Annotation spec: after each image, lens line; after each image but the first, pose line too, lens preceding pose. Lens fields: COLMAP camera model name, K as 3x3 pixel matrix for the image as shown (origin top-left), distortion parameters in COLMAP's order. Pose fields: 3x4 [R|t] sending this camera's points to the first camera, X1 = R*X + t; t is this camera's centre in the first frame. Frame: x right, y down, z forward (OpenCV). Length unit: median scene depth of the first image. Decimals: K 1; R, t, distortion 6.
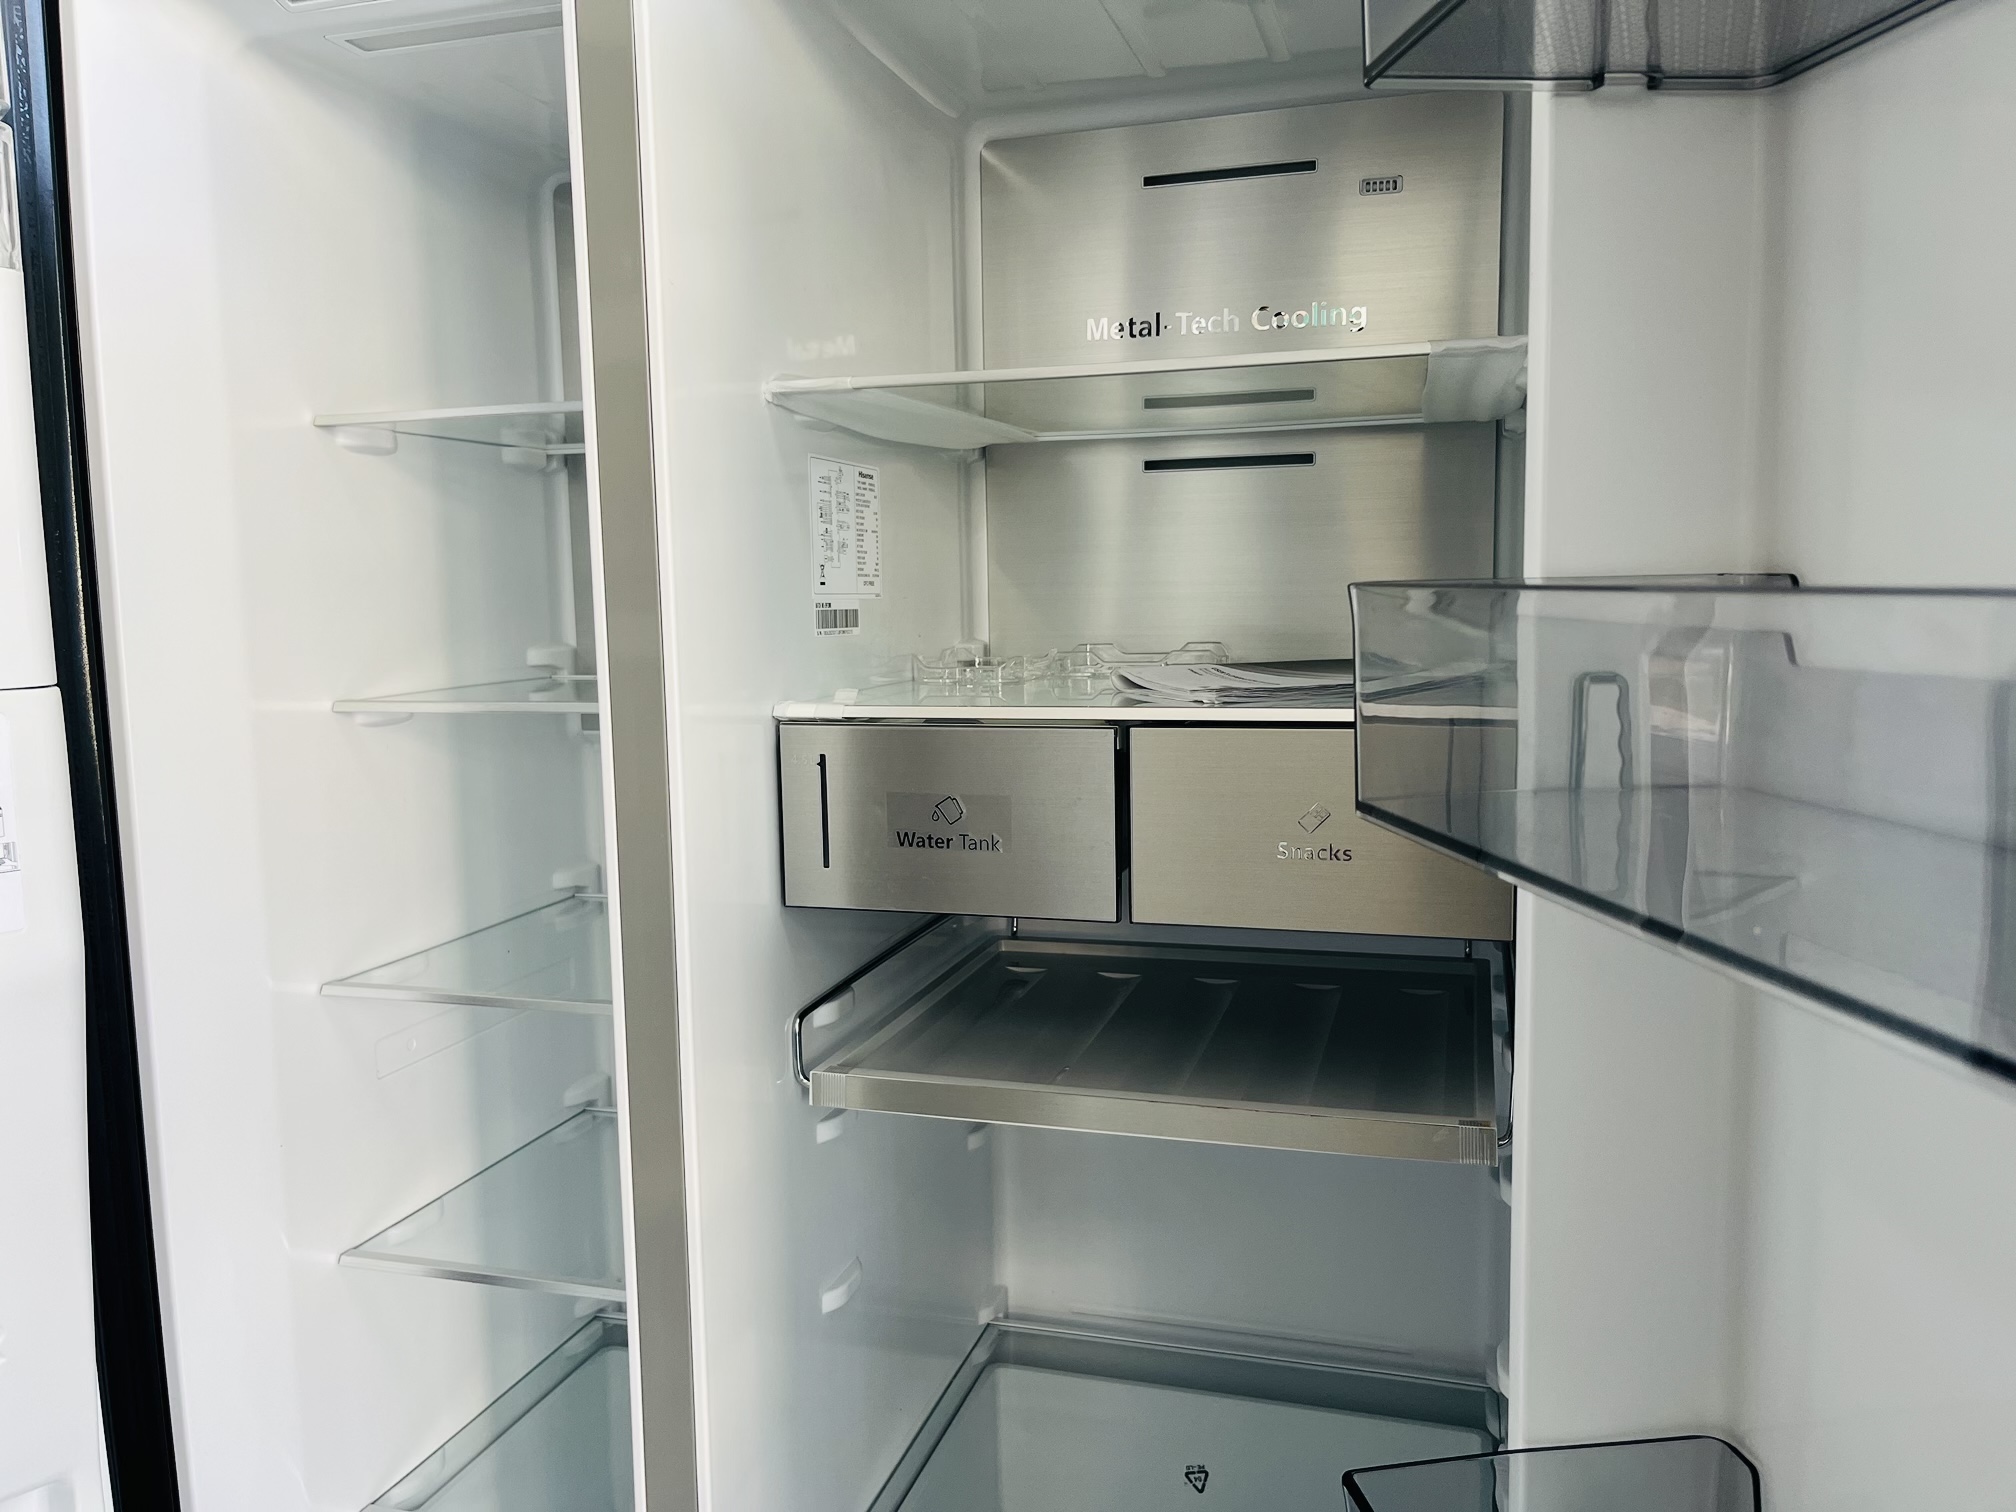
lens RADIAL K [[1536.1, 0, 1012.2], [0, 1536.1, 750.0], [0, 0, 1]] dist [0.005099, 0.001844]
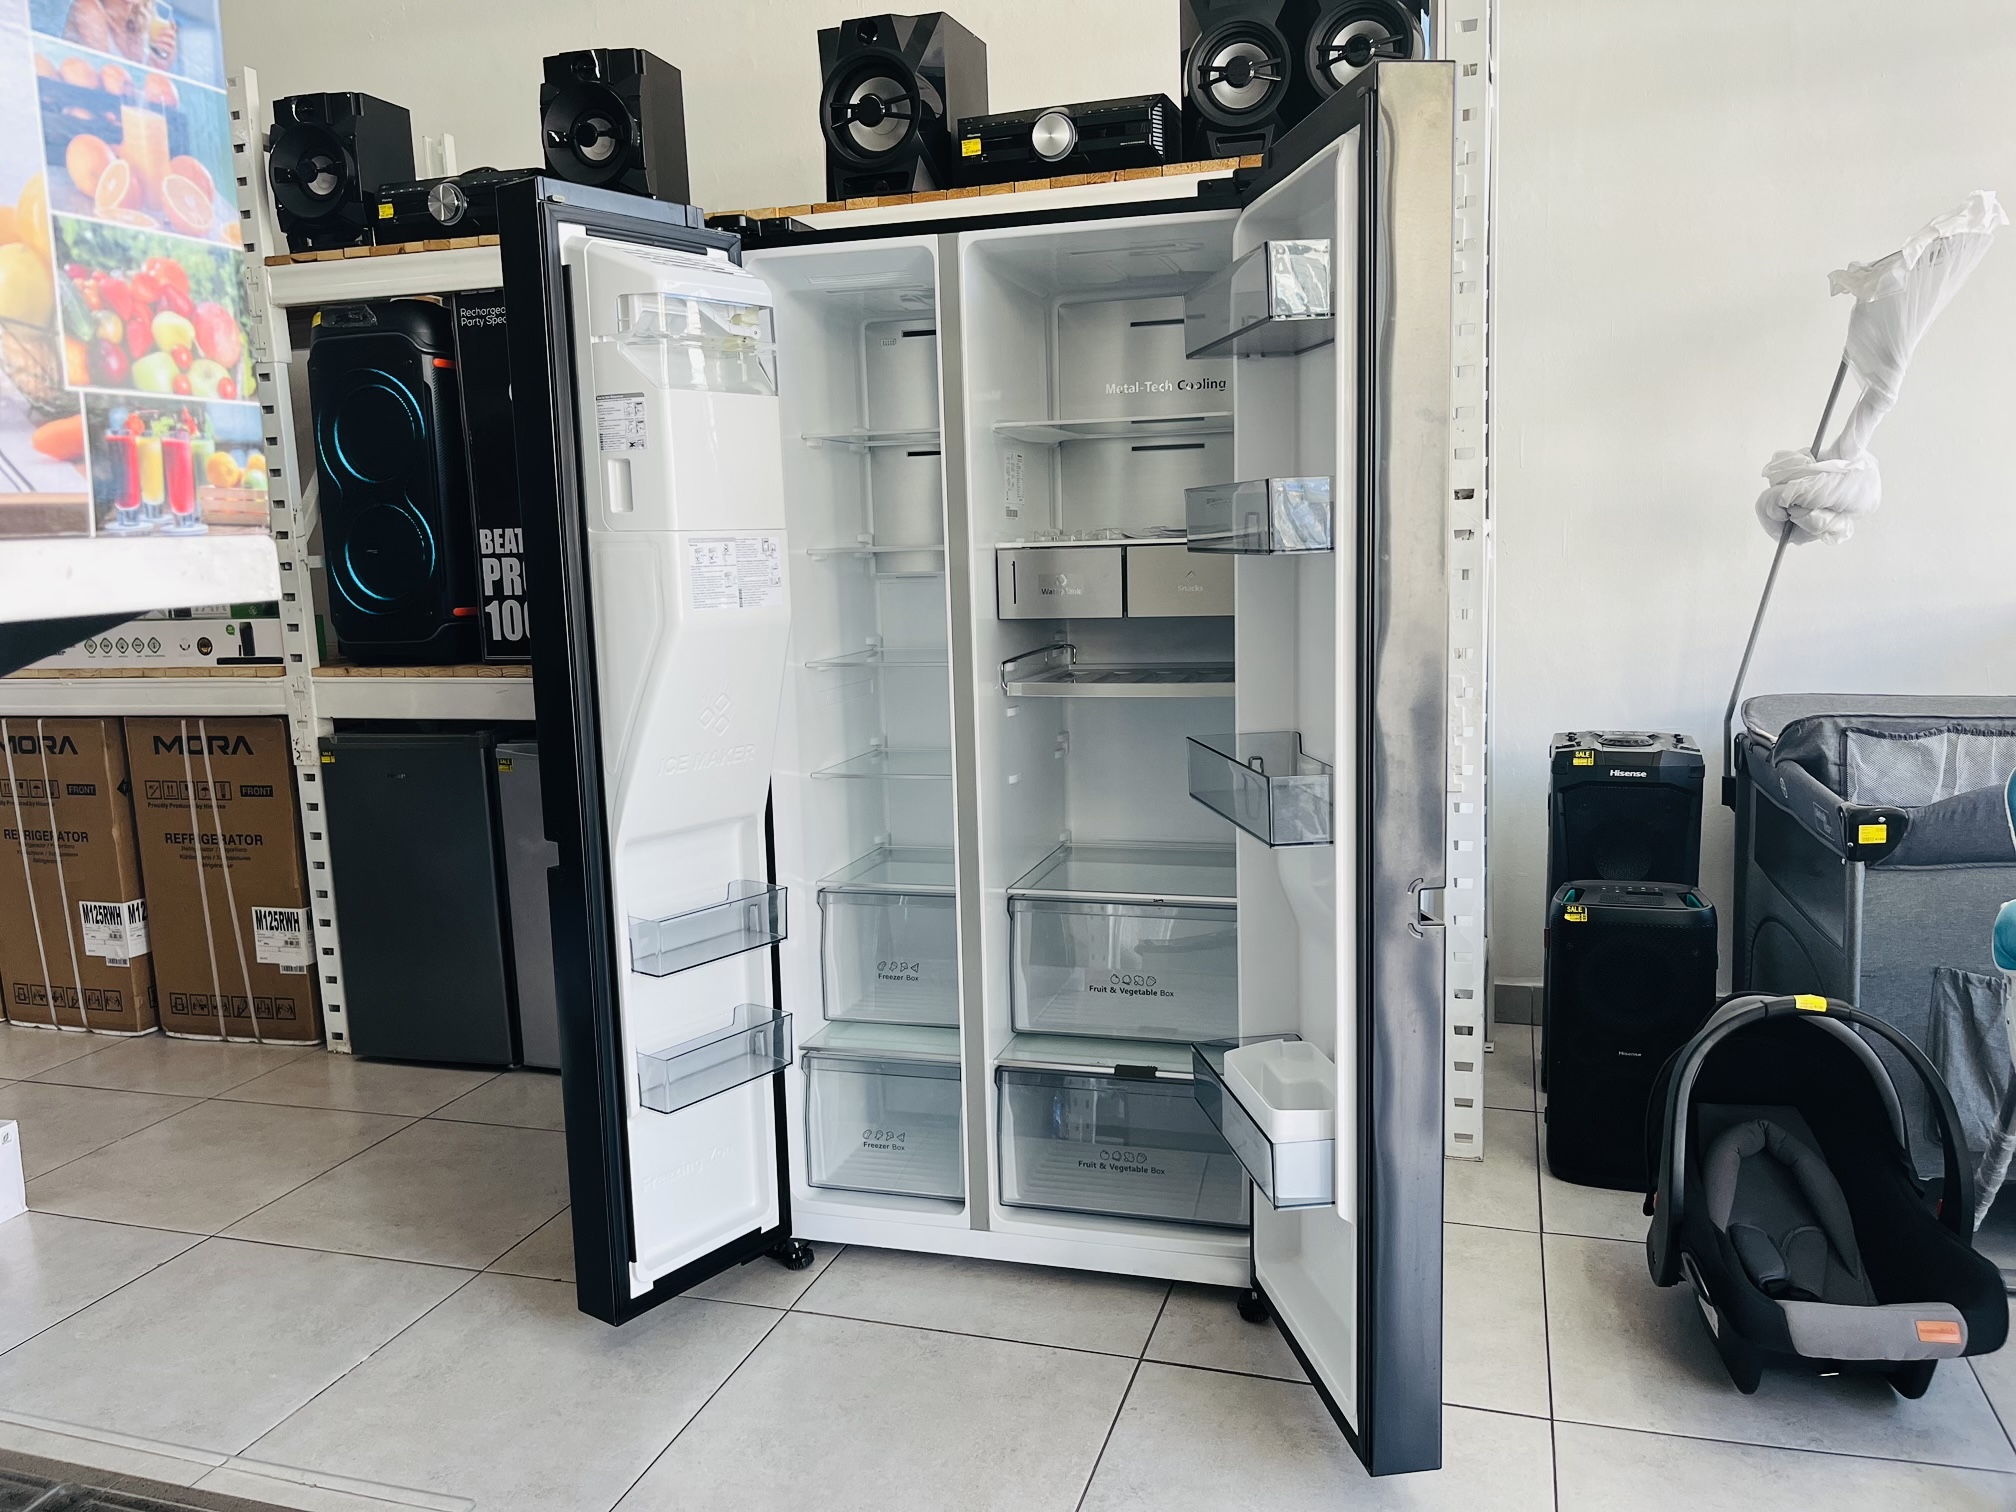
lens RADIAL K [[1536.1, 0, 1004.9], [0, 1536.1, 760.6], [0, 0, 1]] dist [0.005099, 0.001844]
pose [[0.999943, -0.010723, 0.000076, -0.132061], [0.010715, 0.999436, 0.031824, 0.249234], [-0.000417, -0.031821, 0.999493, -1.600754]]
